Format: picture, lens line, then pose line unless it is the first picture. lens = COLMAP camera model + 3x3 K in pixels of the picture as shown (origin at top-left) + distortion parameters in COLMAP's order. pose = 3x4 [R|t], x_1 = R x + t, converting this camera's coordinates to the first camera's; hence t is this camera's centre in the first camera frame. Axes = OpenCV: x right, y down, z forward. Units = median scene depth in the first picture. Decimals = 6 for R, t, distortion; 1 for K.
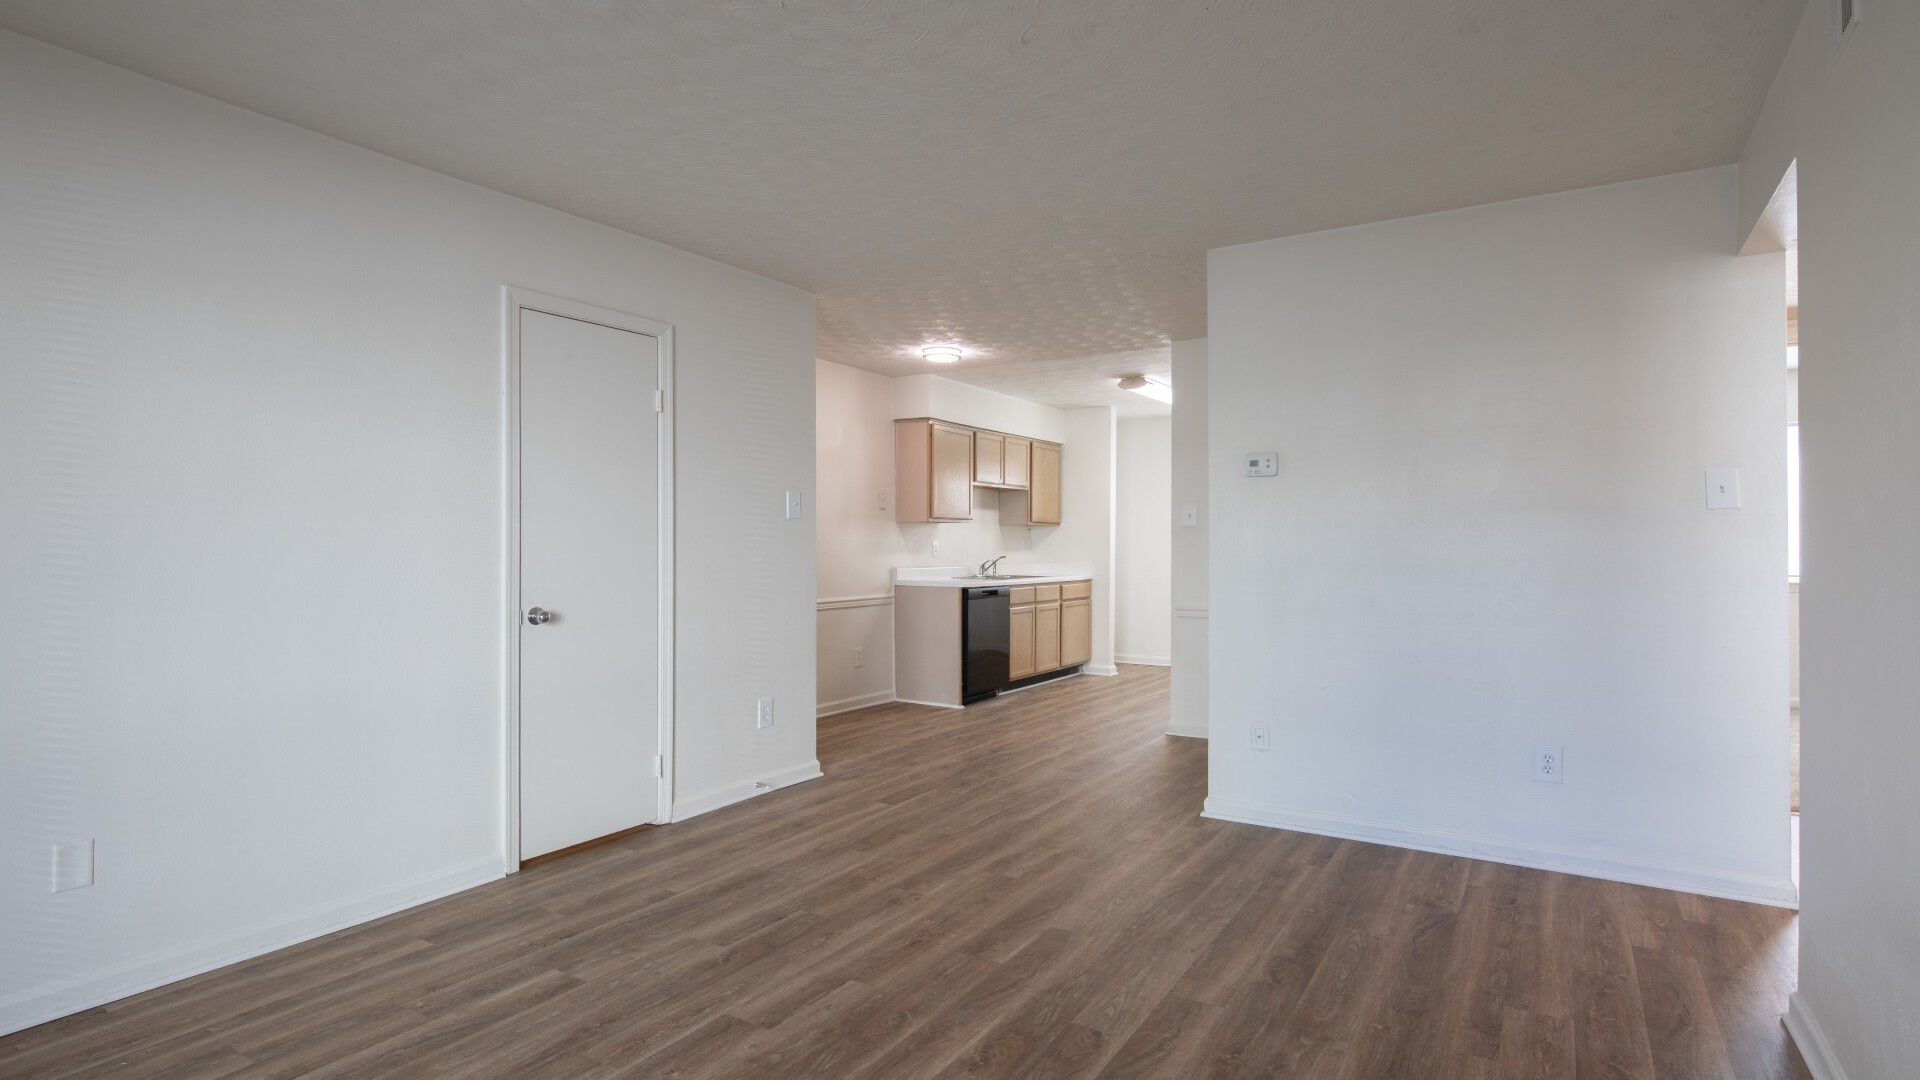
lens RADIAL K [[943.8, 0, 986.7], [0, 943.8, 544.7], [0, 0, 1]] dist [-0.000903, -0.000363]
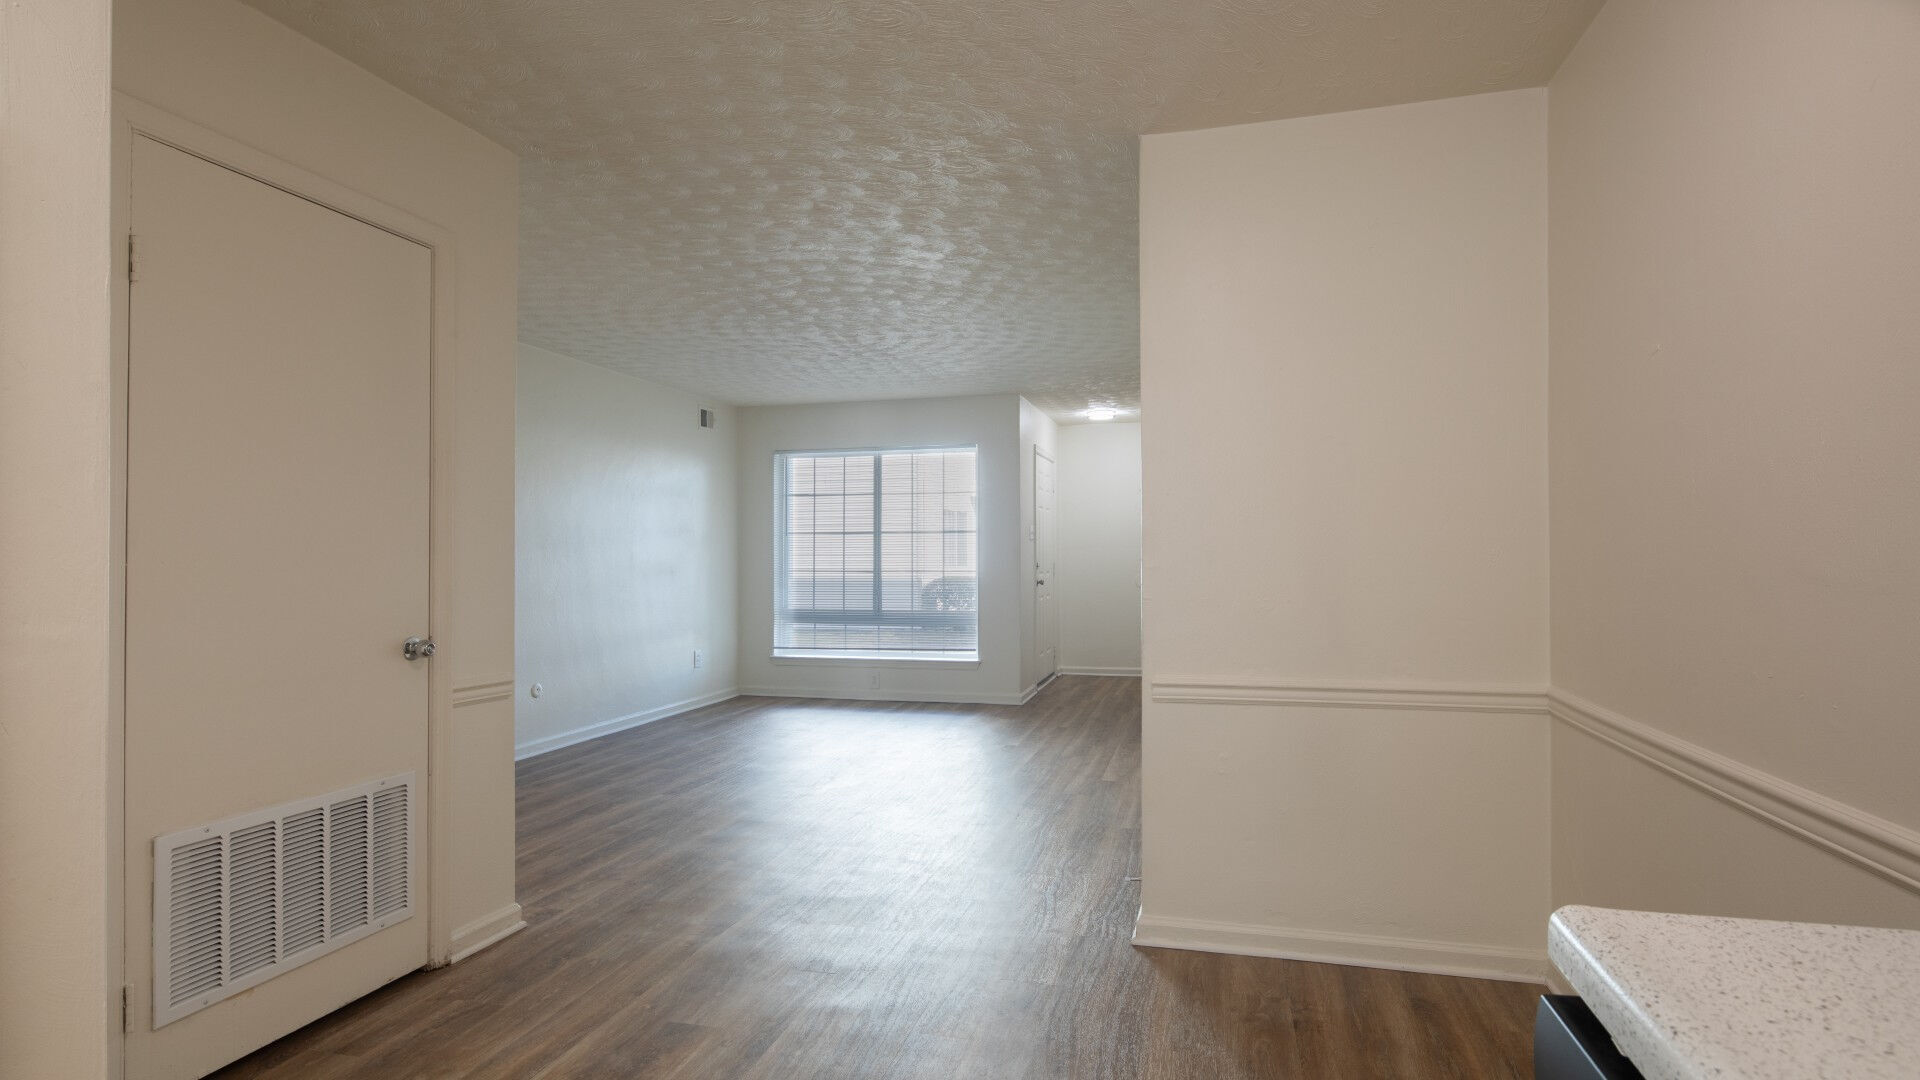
lens RADIAL K [[943.8, 0, 986.7], [0, 943.8, 544.7], [0, 0, 1]] dist [-0.000903, -0.000363]
pose [[-0.952902, -0.001035, -0.303276, 0.112390], [0.002777, 0.999922, -0.012137, 0.000215], [0.303265, -0.012408, -0.952825, 1.878201]]
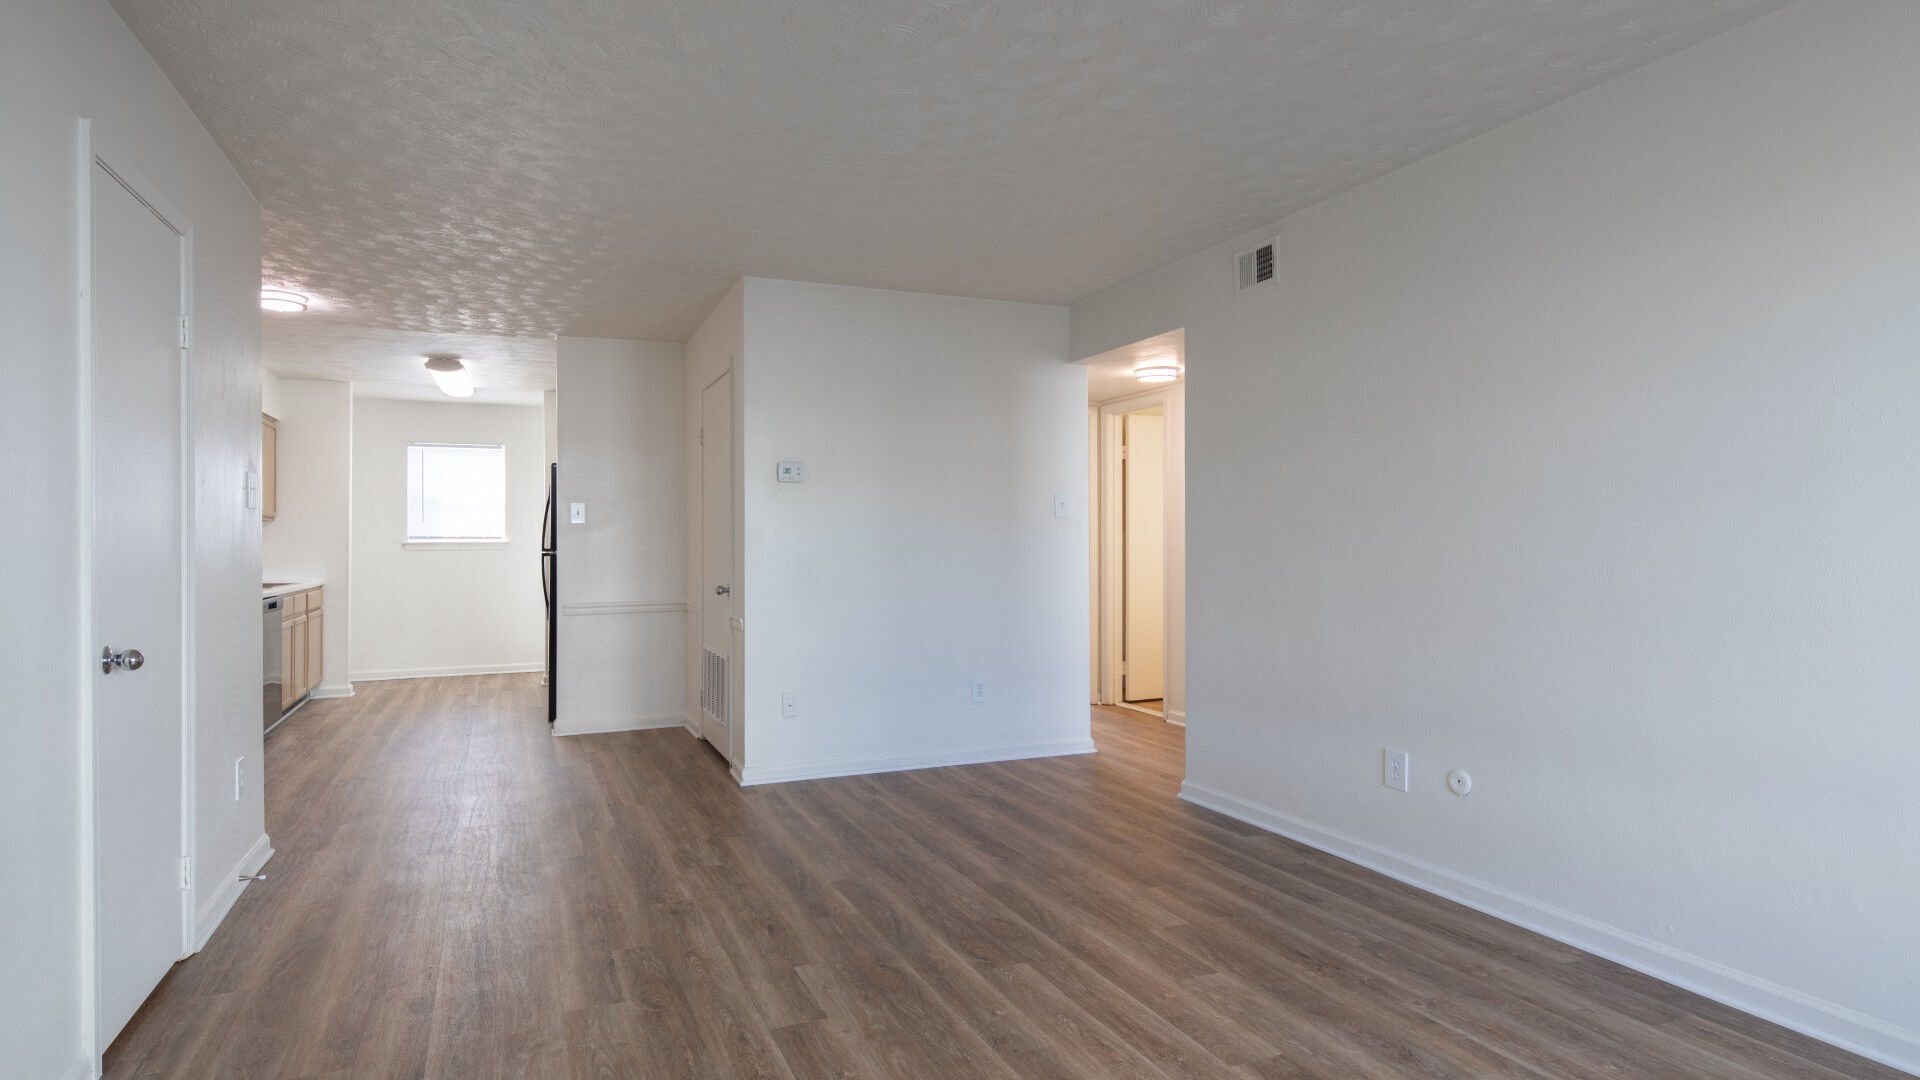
lens RADIAL K [[970.8, 0, 866.4], [0, 970.8, 532.7], [0, 0, 1]] dist [-0.000112, -0.000595]
pose [[0.616950, -0.000006, 0.787002, -0.600501], [0.007901, 0.999950, -0.006186, -0.001491], [-0.786962, 0.010035, 0.616919, 0.184866]]
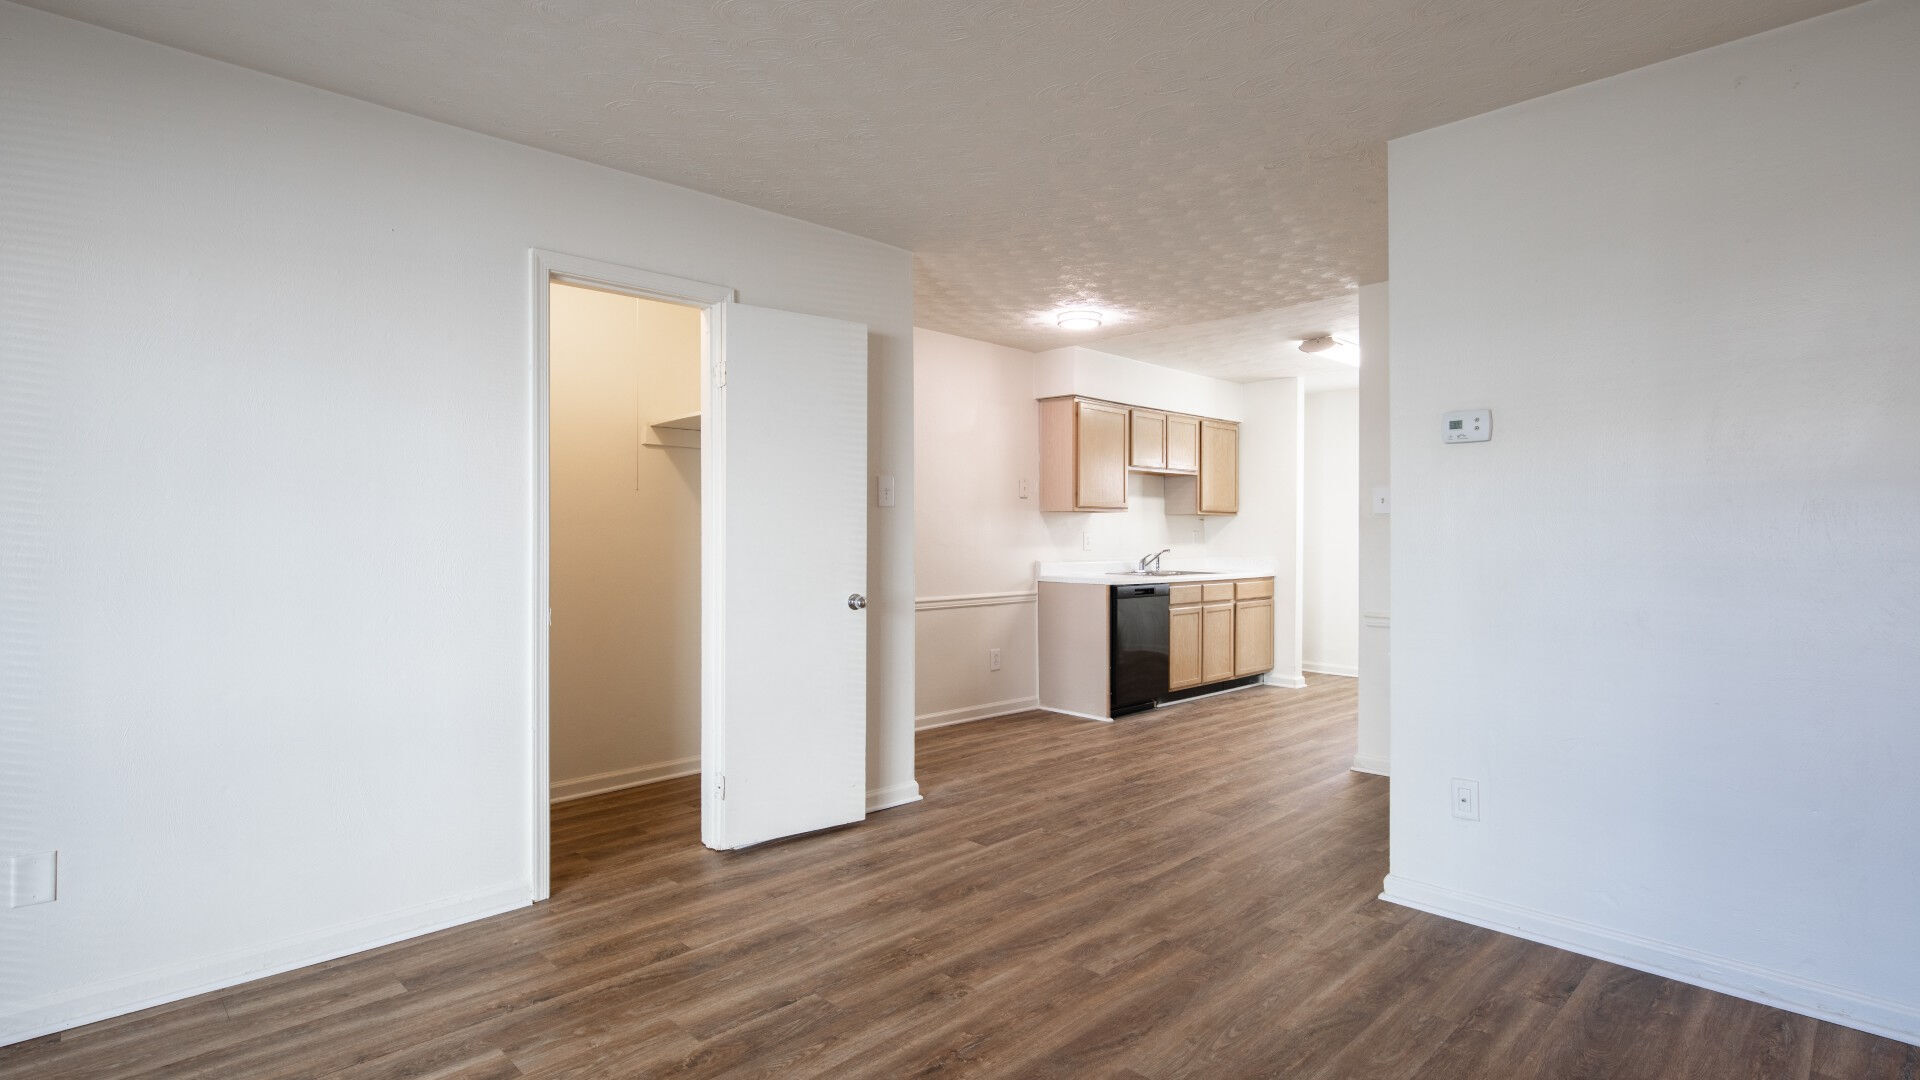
lens RADIAL K [[928.8, 0, 953.4], [0, 928.8, 536.9], [0, 0, 1]] dist [-0.000014, -0.001666]
pose [[0.967895, 0.000410, -0.251353, 0.088290], [-0.000398, 1.000000, 0.000098, 0.000289], [0.251353, 0.000006, 0.967895, 0.208883]]
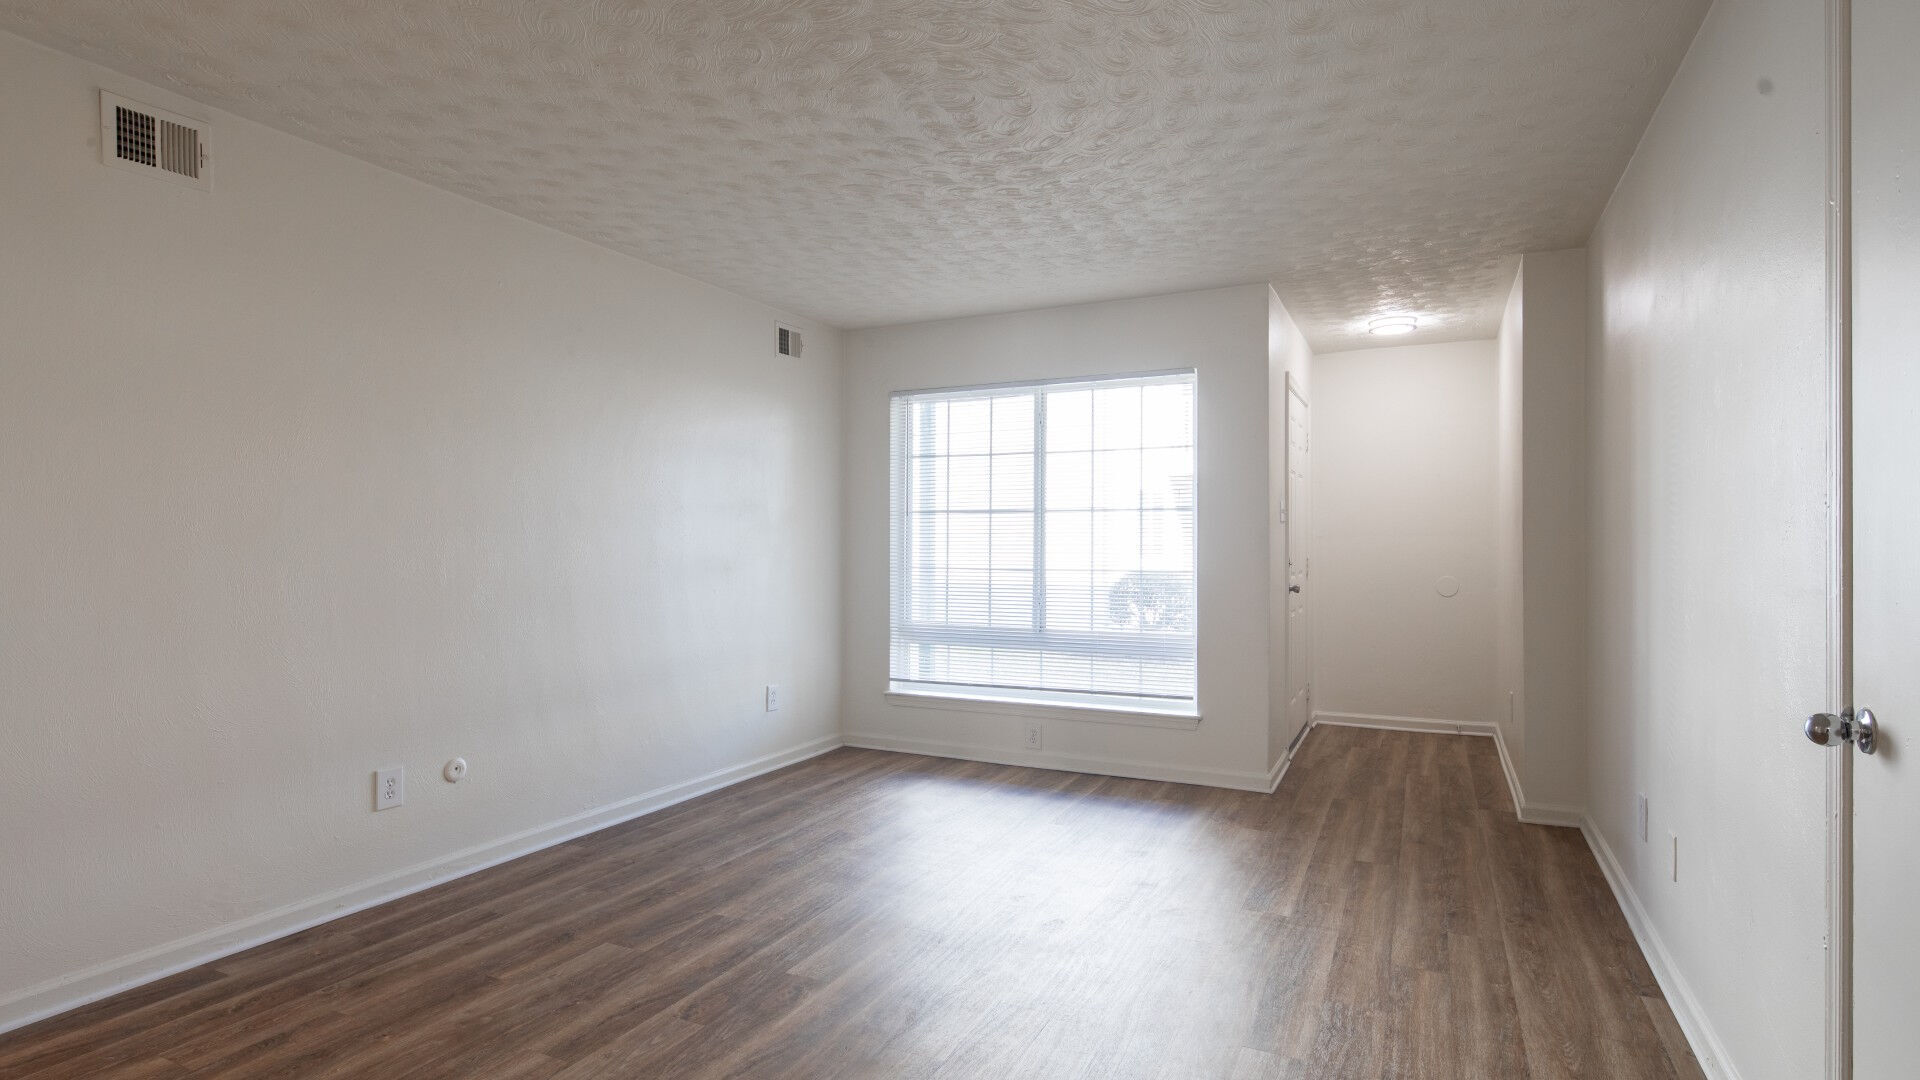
lens RADIAL K [[943.8, 0, 986.7], [0, 943.8, 544.7], [0, 0, 1]] dist [-0.000903, -0.000363]
pose [[-0.994068, -0.001913, -0.108745, -0.057527], [-0.001857, 0.999998, -0.000612, -0.002328], [0.108746, -0.000407, -0.994070, 1.202493]]
